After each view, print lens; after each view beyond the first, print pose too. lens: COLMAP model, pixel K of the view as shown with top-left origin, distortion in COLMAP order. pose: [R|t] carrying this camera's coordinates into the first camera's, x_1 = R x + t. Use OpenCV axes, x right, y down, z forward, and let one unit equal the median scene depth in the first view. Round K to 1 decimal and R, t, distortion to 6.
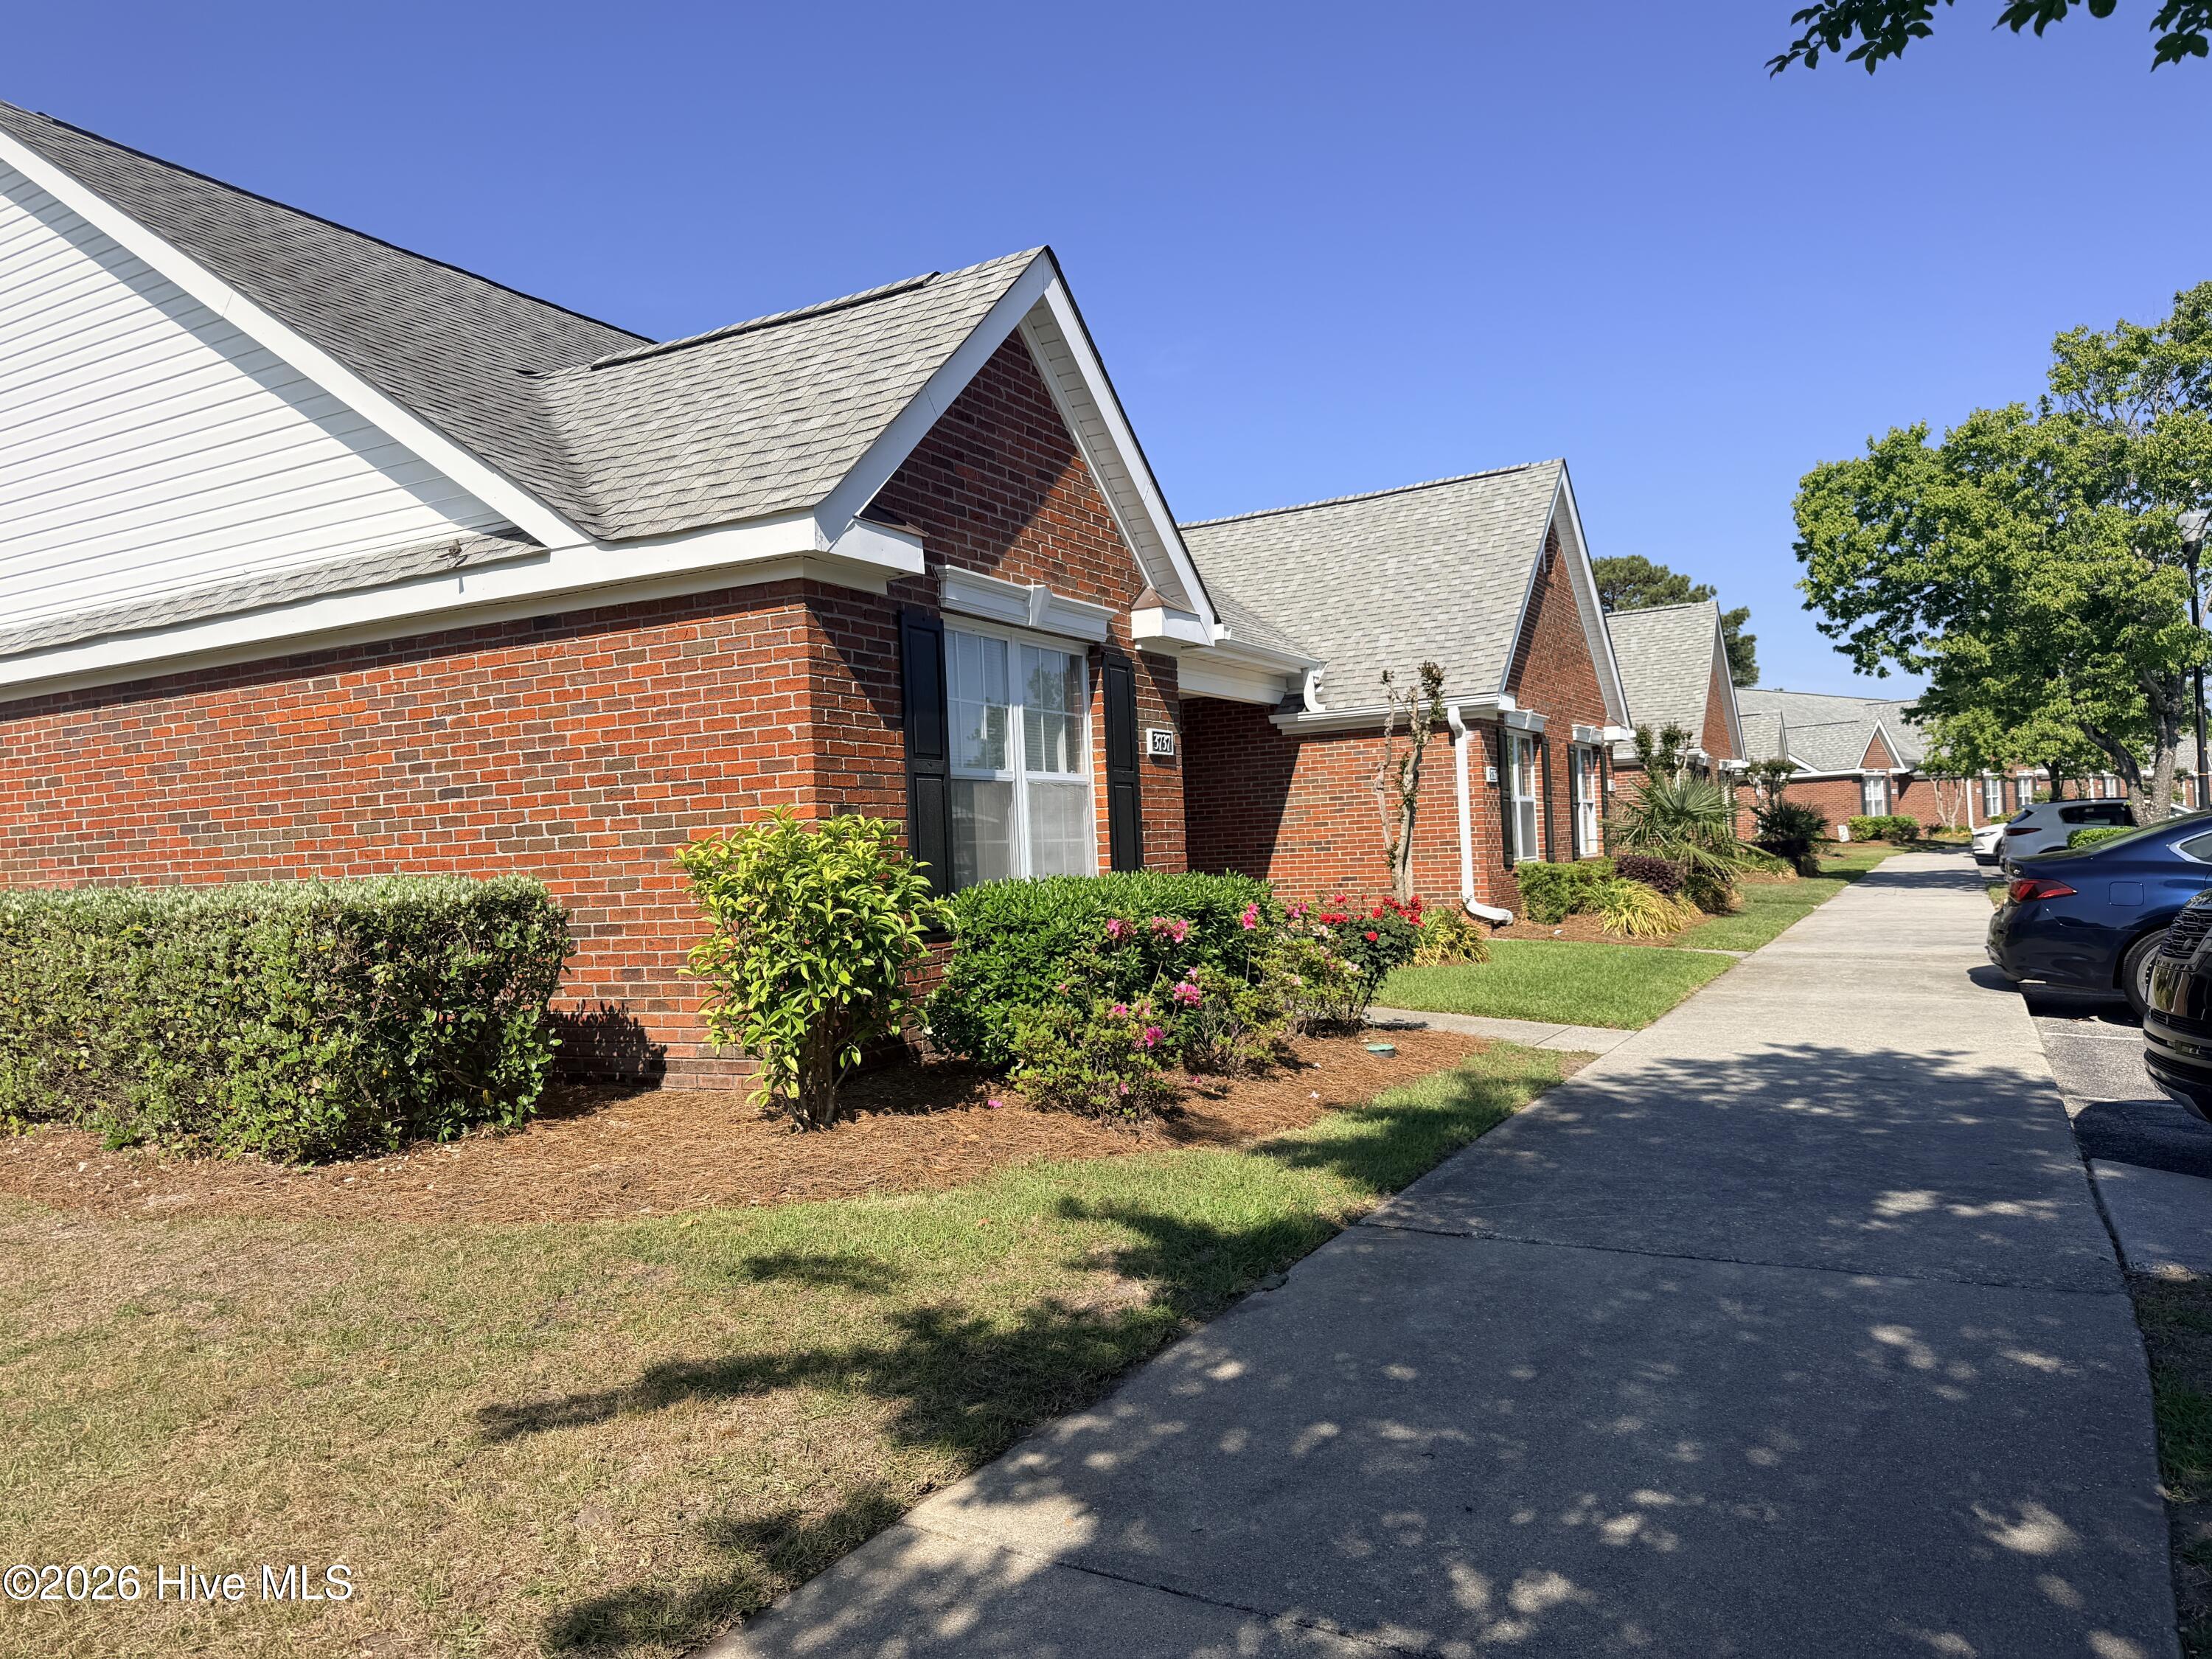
lens RADIAL K [[1546.9, 0, 1114.0], [0, 1546.9, 827.0], [0, 0, 1]] dist [0.082115, -0.110842]
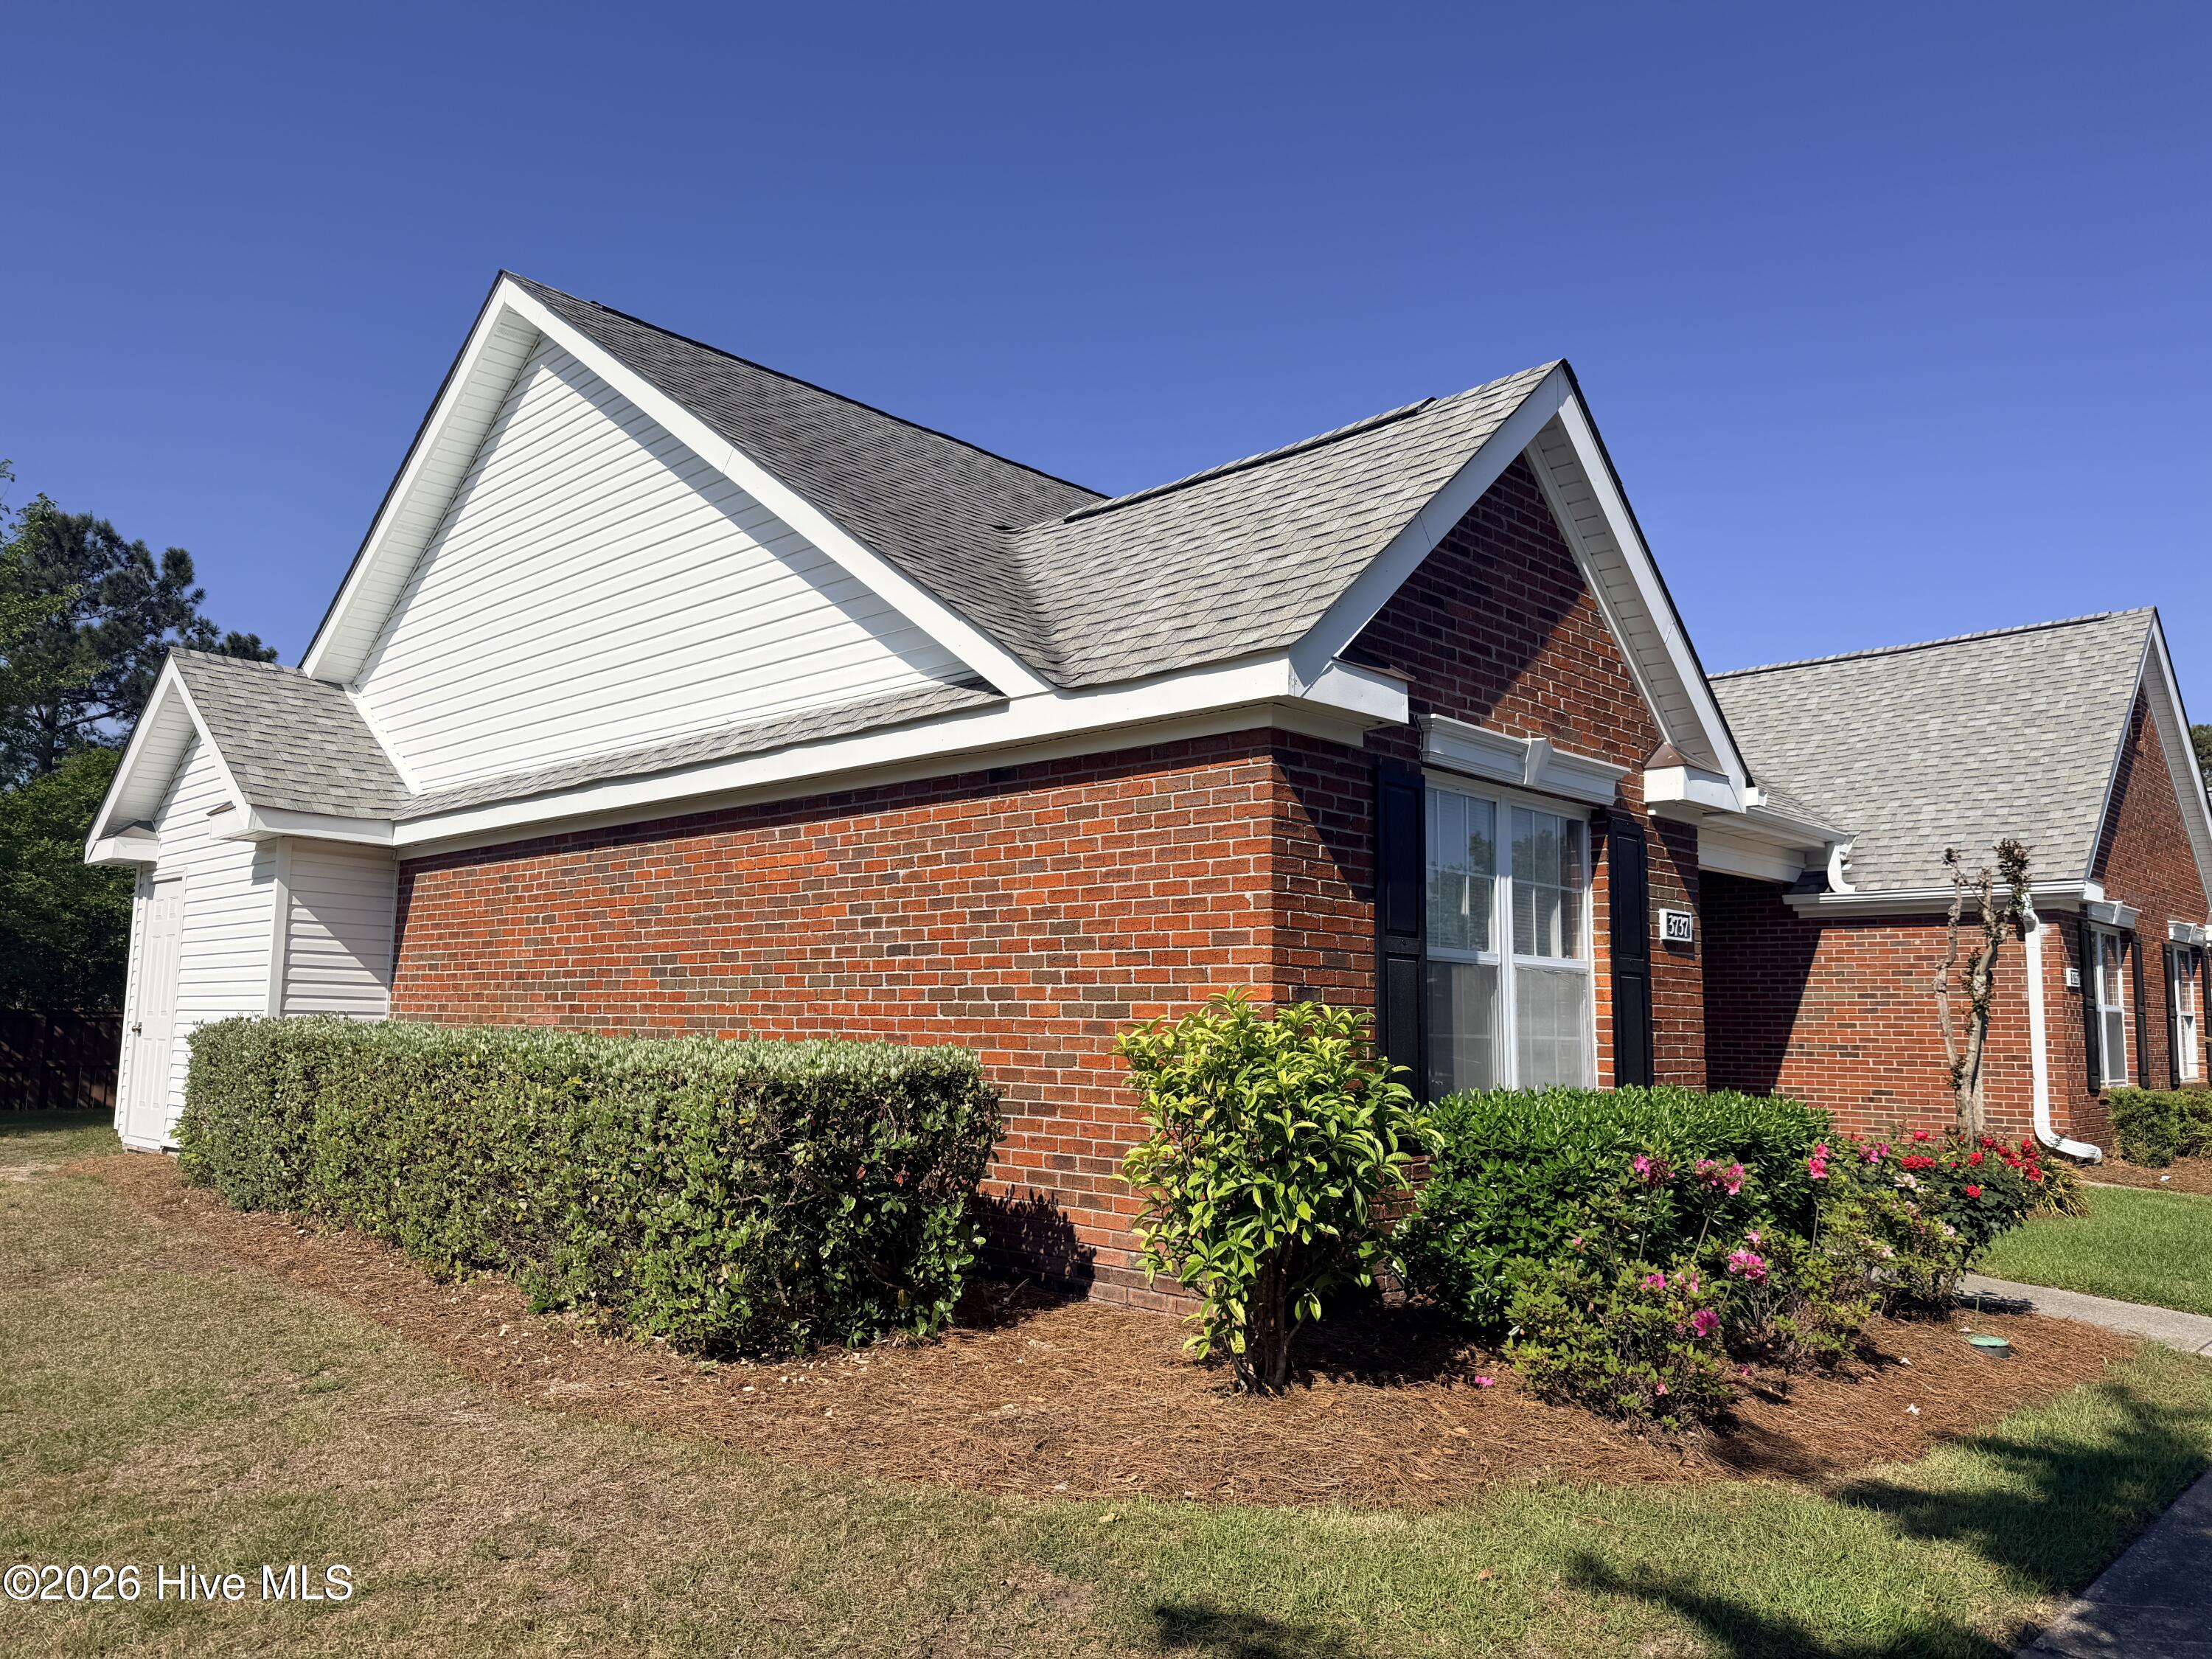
lens RADIAL K [[1546.9, 0, 1103.2], [0, 1546.9, 828.6], [0, 0, 1]] dist [0.082115, -0.110842]
pose [[0.958209, 0.026620, -0.284827, -0.034417], [-0.055515, 0.994036, -0.093861, -0.013132], [0.280630, 0.105751, 0.953973, 0.121467]]
